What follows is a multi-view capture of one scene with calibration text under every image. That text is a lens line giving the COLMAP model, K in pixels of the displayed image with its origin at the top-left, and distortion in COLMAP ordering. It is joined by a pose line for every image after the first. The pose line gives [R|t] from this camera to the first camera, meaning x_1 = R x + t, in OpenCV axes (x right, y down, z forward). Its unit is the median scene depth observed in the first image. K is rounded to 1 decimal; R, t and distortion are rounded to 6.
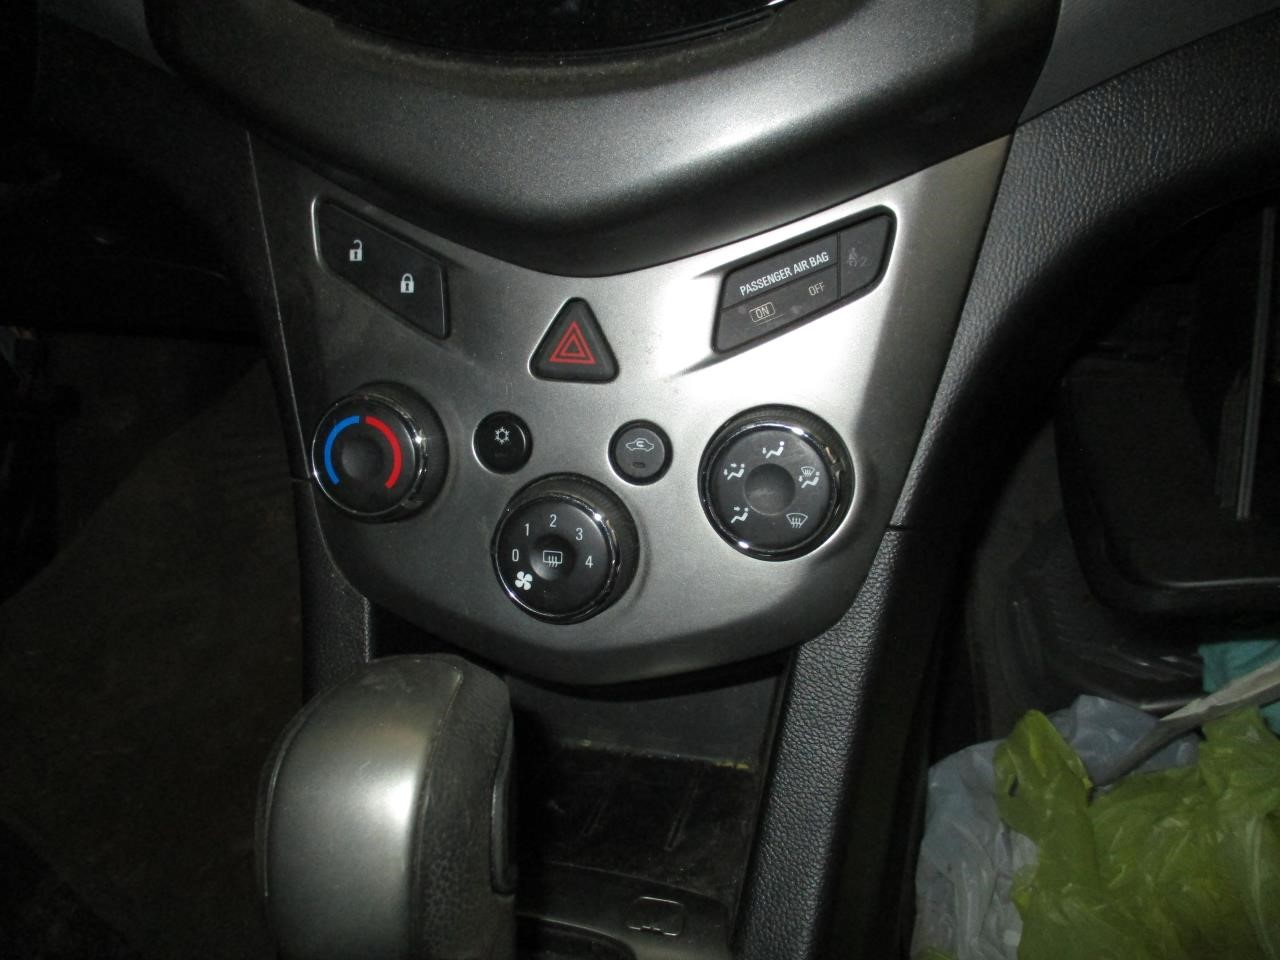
lens RADIAL K [[1086.5, 0, 636.7], [0, 1086.5, 481.4], [0, 0, 1]] dist [-0.035193, 0.021142]
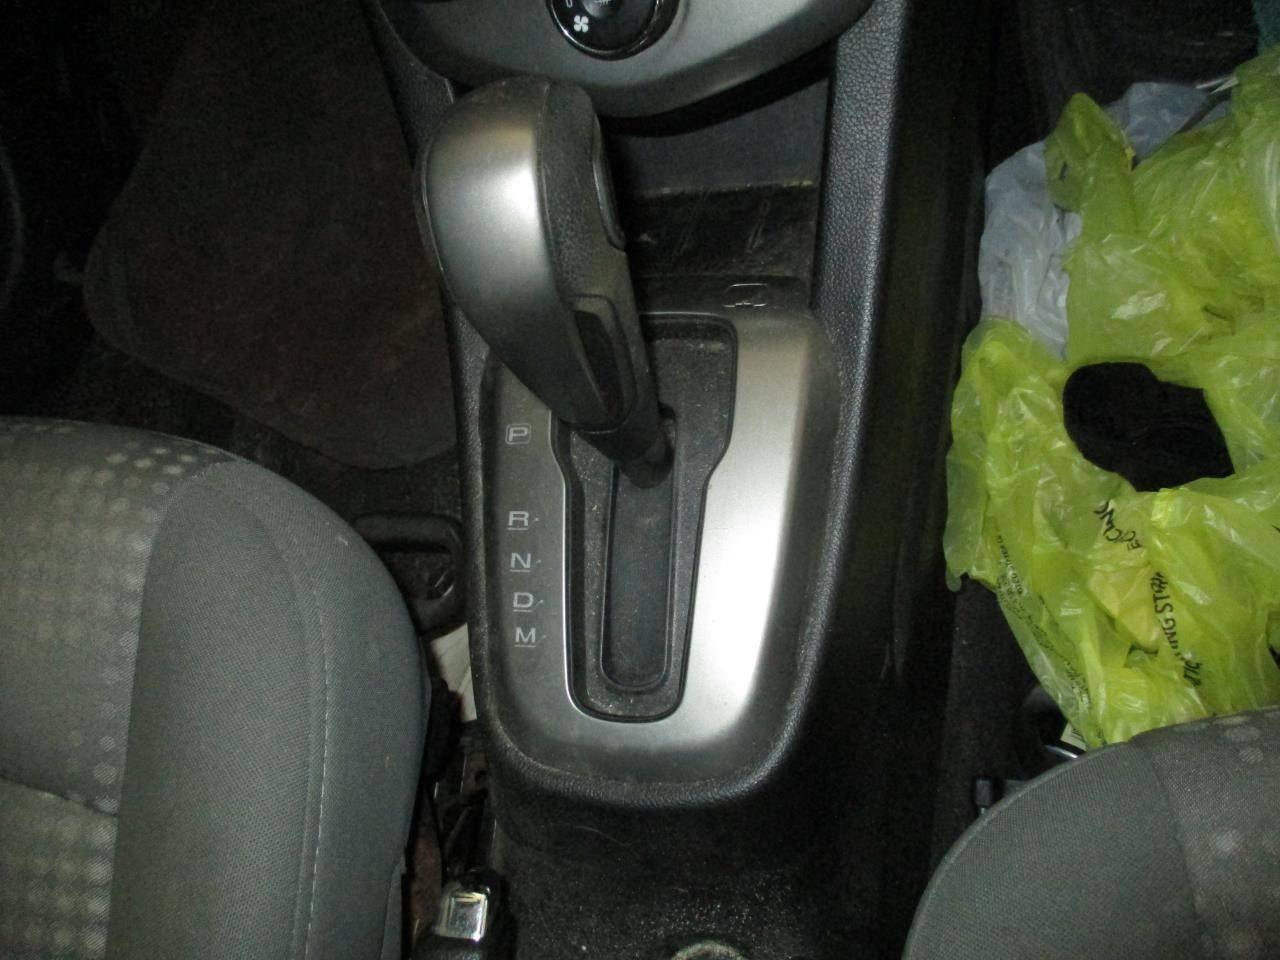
lens RADIAL K [[1086.5, 0, 643.8], [0, 1086.5, 477.6], [0, 0, 1]] dist [-0.035193, 0.021142]
pose [[0.981592, -0.161079, -0.102620, -0.002207], [0.188842, 0.898912, 0.395342, 0.080216], [0.028565, -0.407443, 0.912784, -0.188927]]
